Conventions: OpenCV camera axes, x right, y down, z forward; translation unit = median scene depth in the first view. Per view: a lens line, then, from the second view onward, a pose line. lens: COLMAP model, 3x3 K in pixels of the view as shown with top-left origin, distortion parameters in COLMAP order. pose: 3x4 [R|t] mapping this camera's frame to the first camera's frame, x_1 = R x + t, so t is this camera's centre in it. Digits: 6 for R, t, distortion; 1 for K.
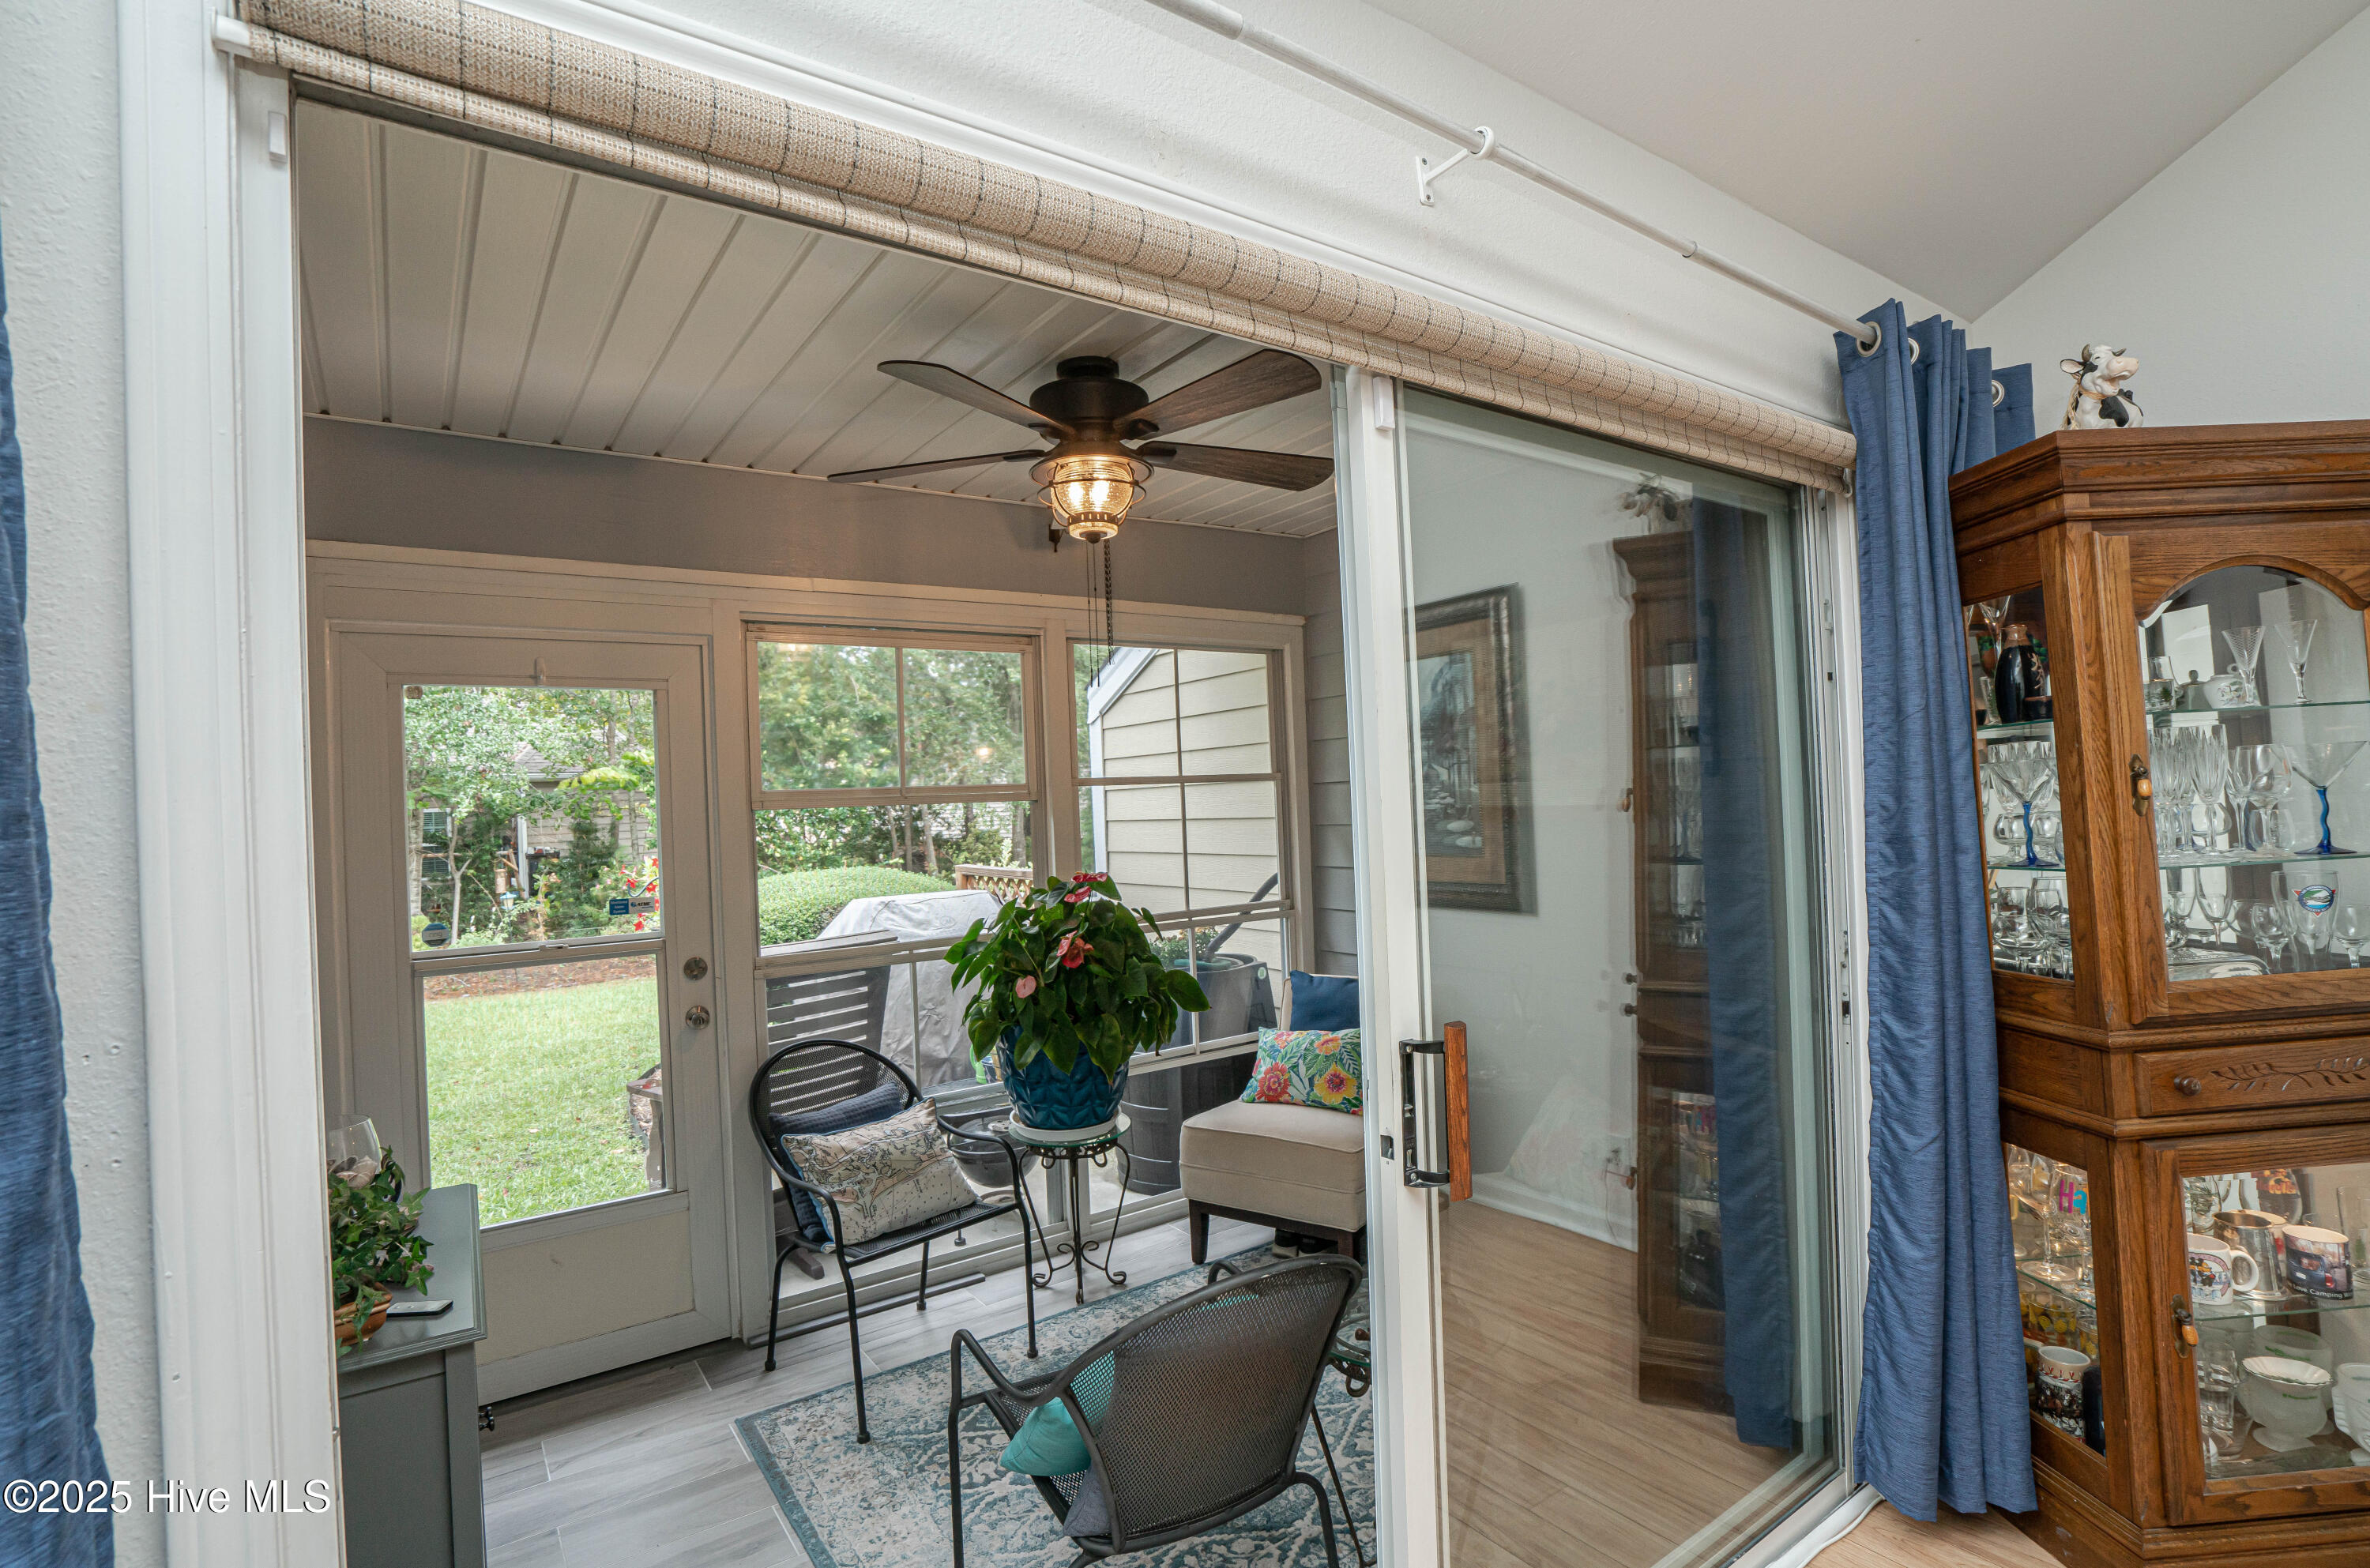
lens RADIAL K [[1129.4, 0, 1152.6], [0, 1129.4, 798.9], [0, 0, 1]] dist [-0.051188, 0.016402]
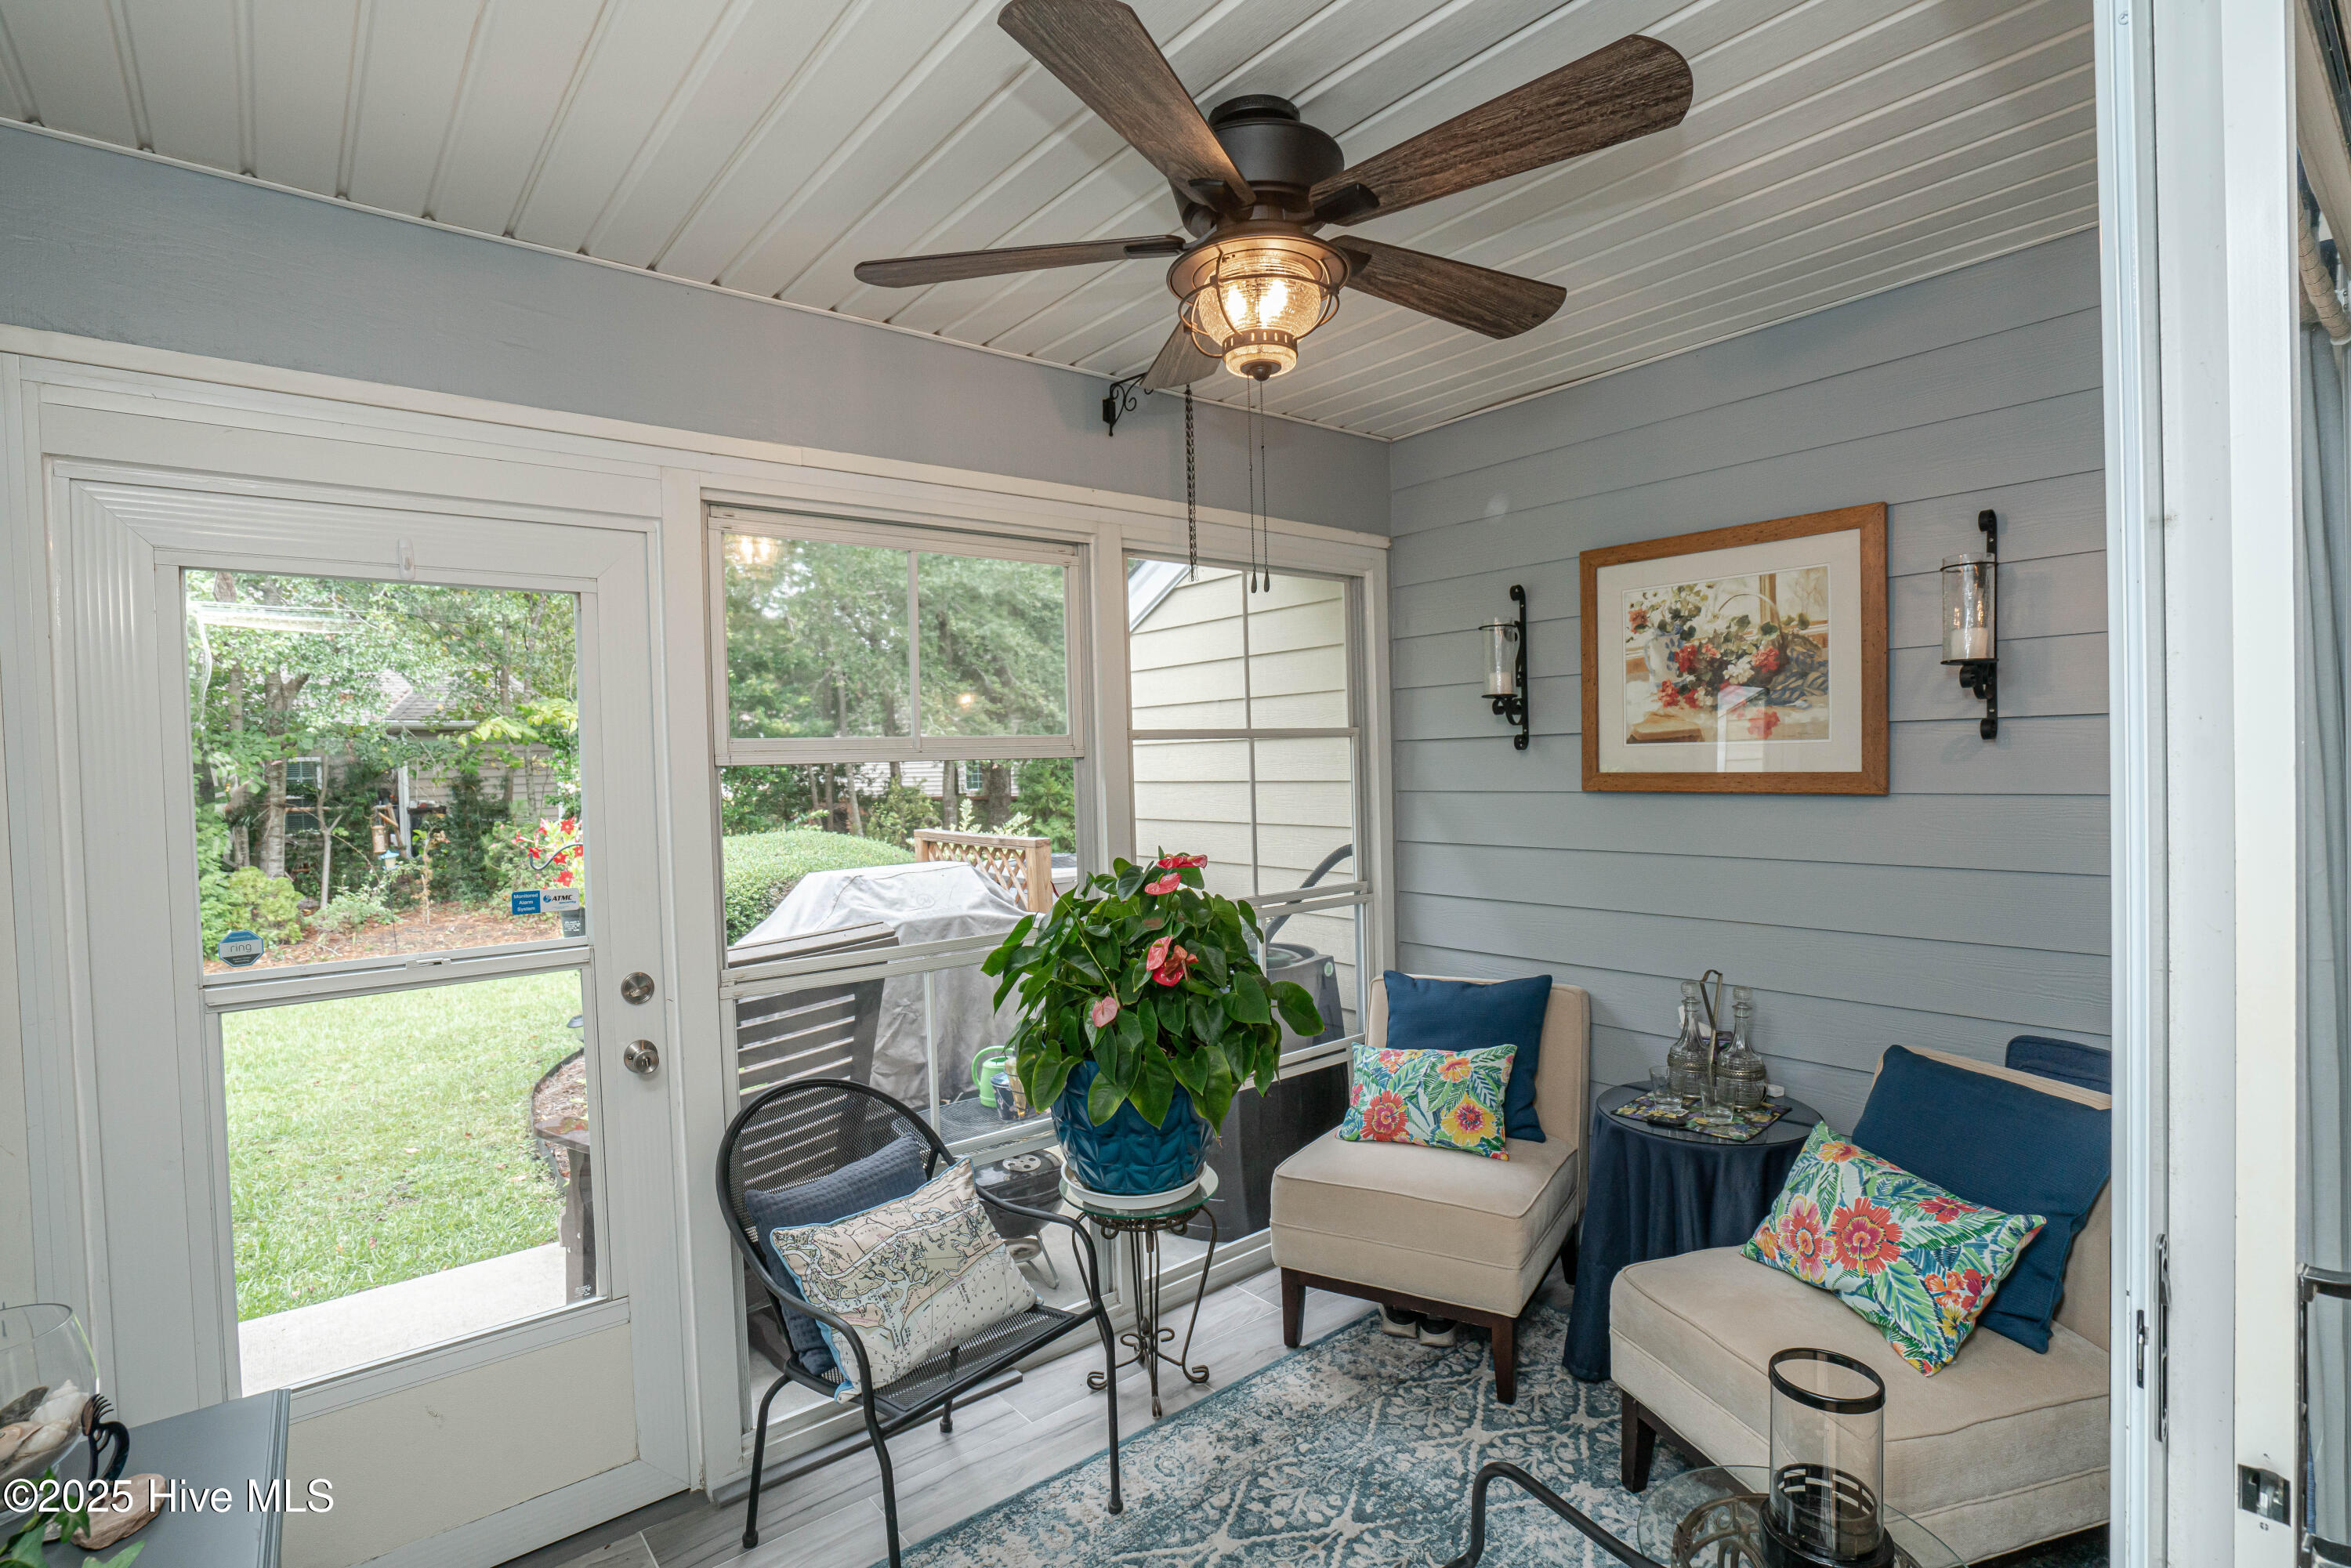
lens RADIAL K [[1120.4, 0, 1159.3], [0, 1120.4, 795.4], [0, 0, 1]] dist [-0.051188, 0.016402]
pose [[0.996227, 0.010323, 0.086169, -0.142361], [-0.013252, 0.999351, 0.033491, 0.001451], [-0.085767, -0.034507, 0.995717, 0.280729]]
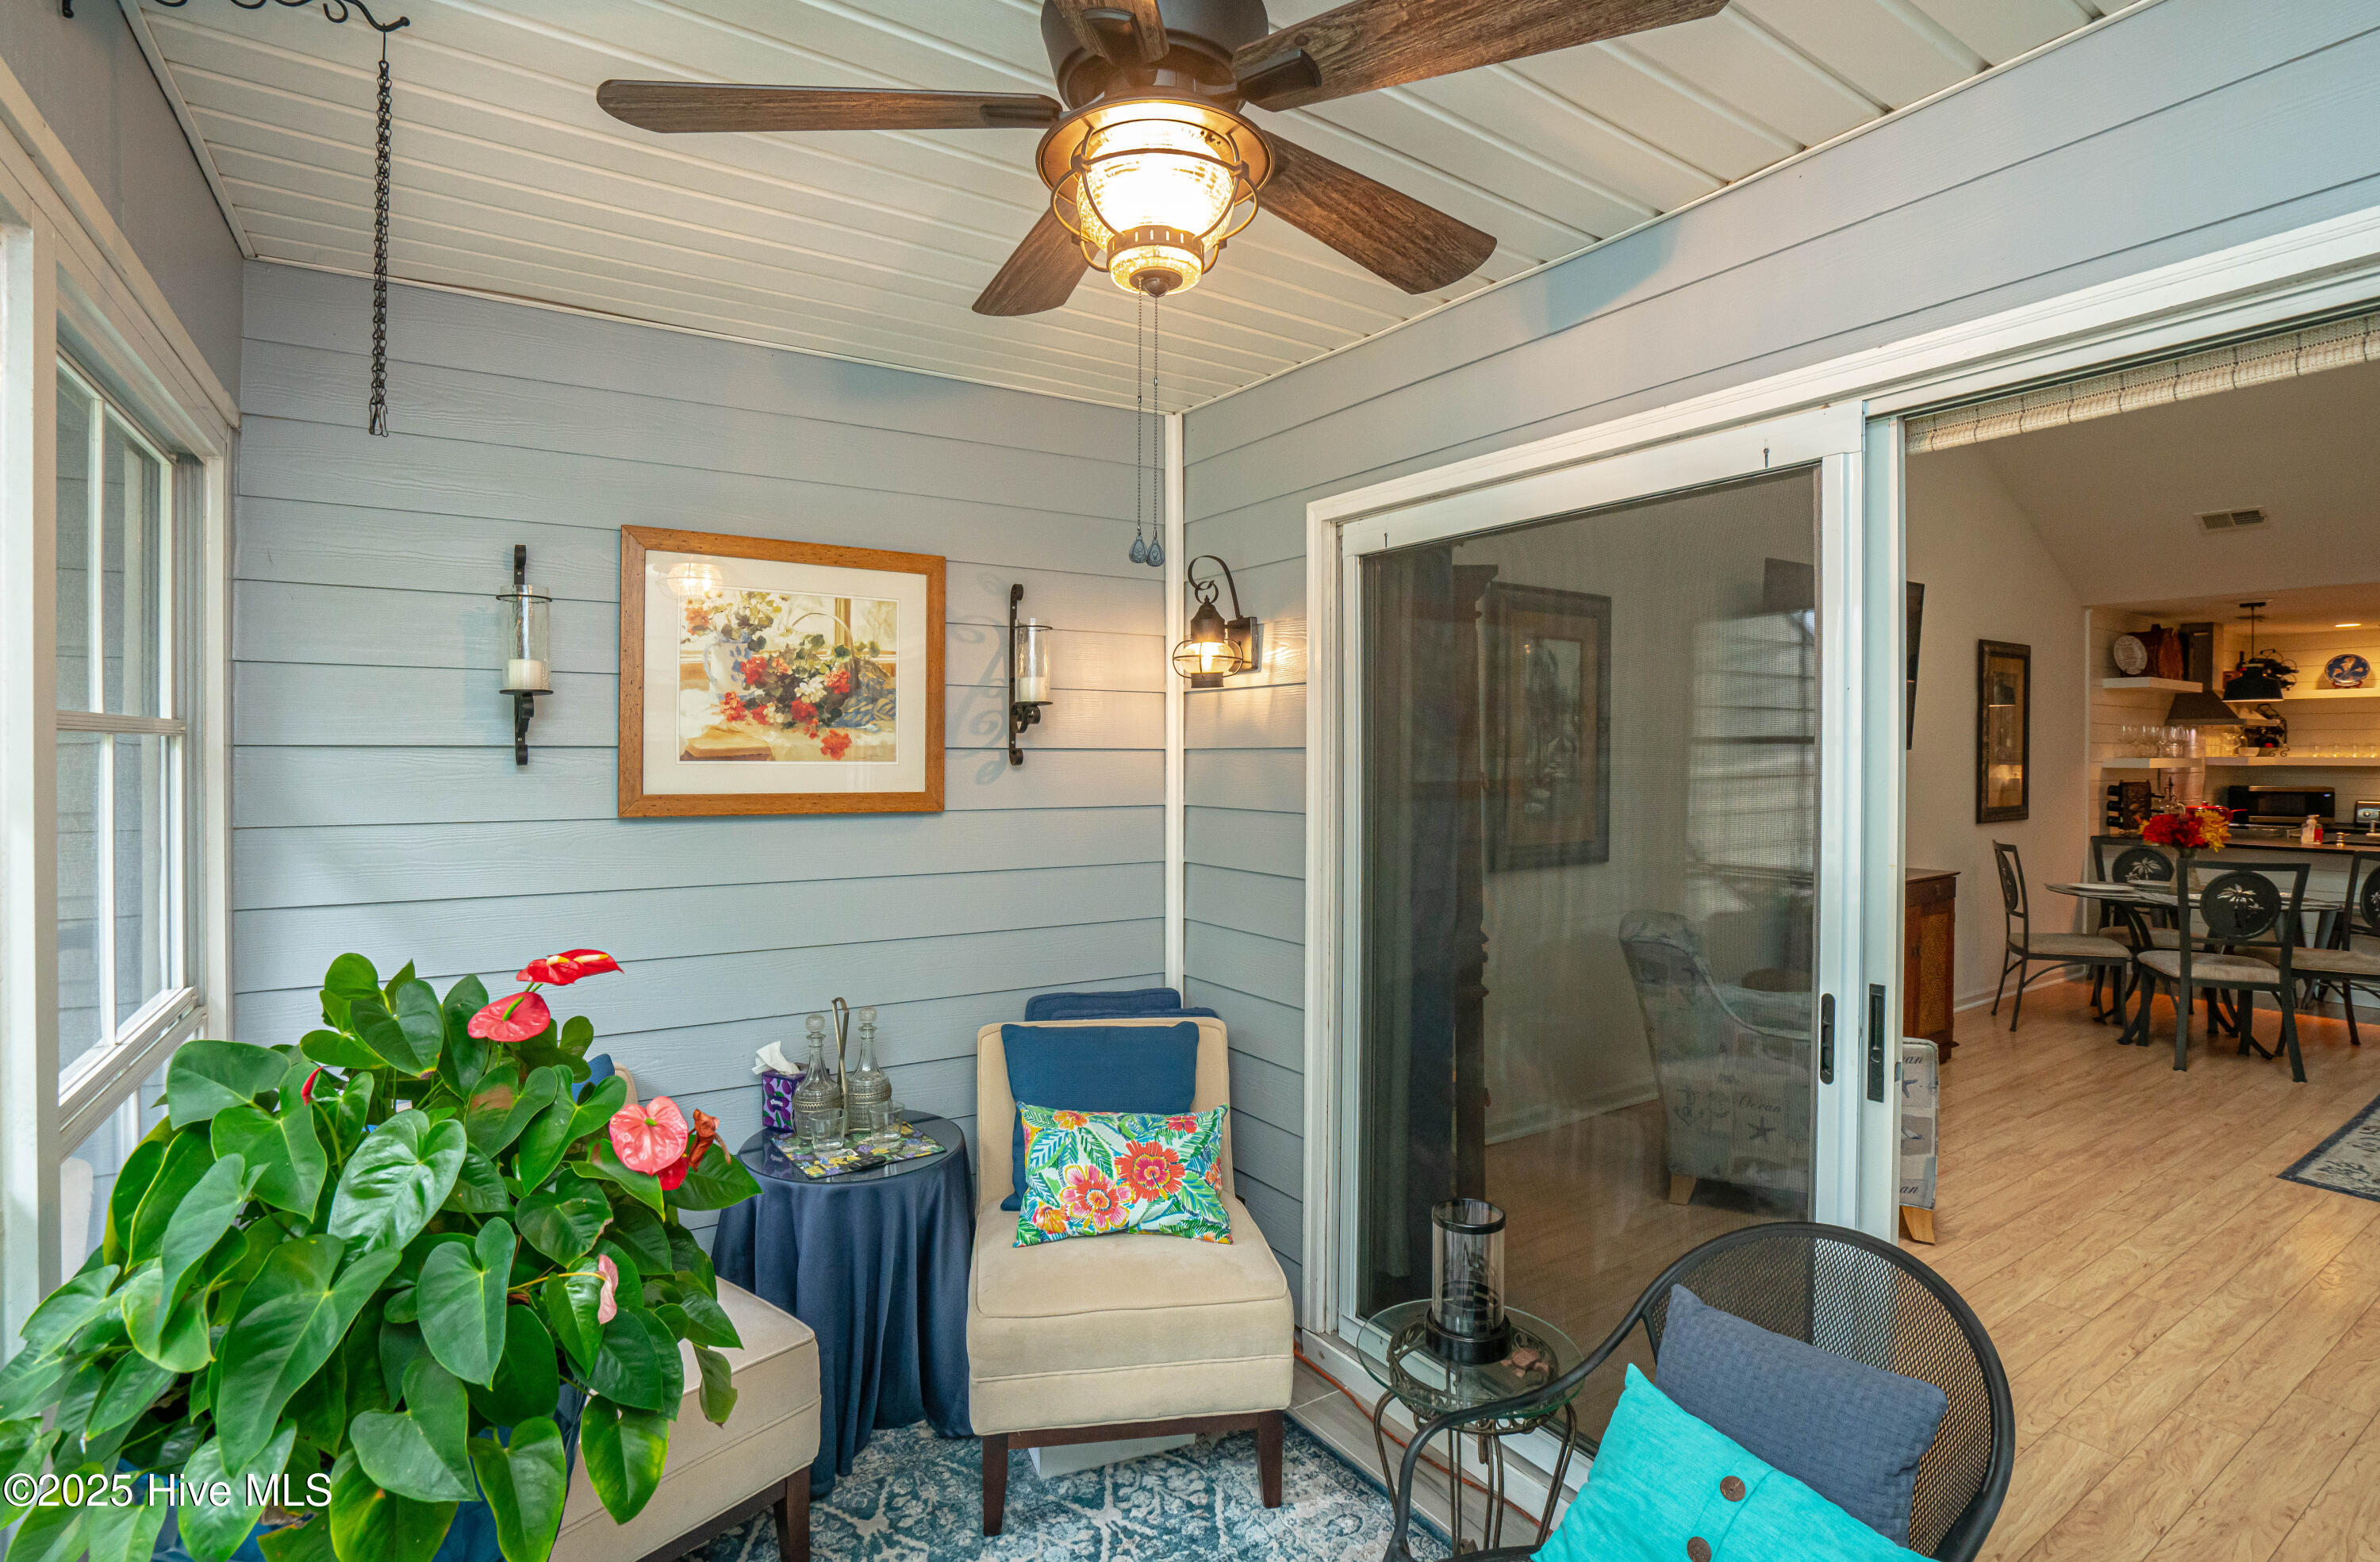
lens RADIAL K [[1106.8, 0, 1175.0], [0, 1106.8, 757.5], [0, 0, 1]] dist [-0.029642, 0.006359]
pose [[0.025387, 0.031239, 0.999189, -0.422633], [-0.009582, 0.999473, -0.031005, 0.002578], [-0.999632, -0.008787, 0.025673, 0.747521]]
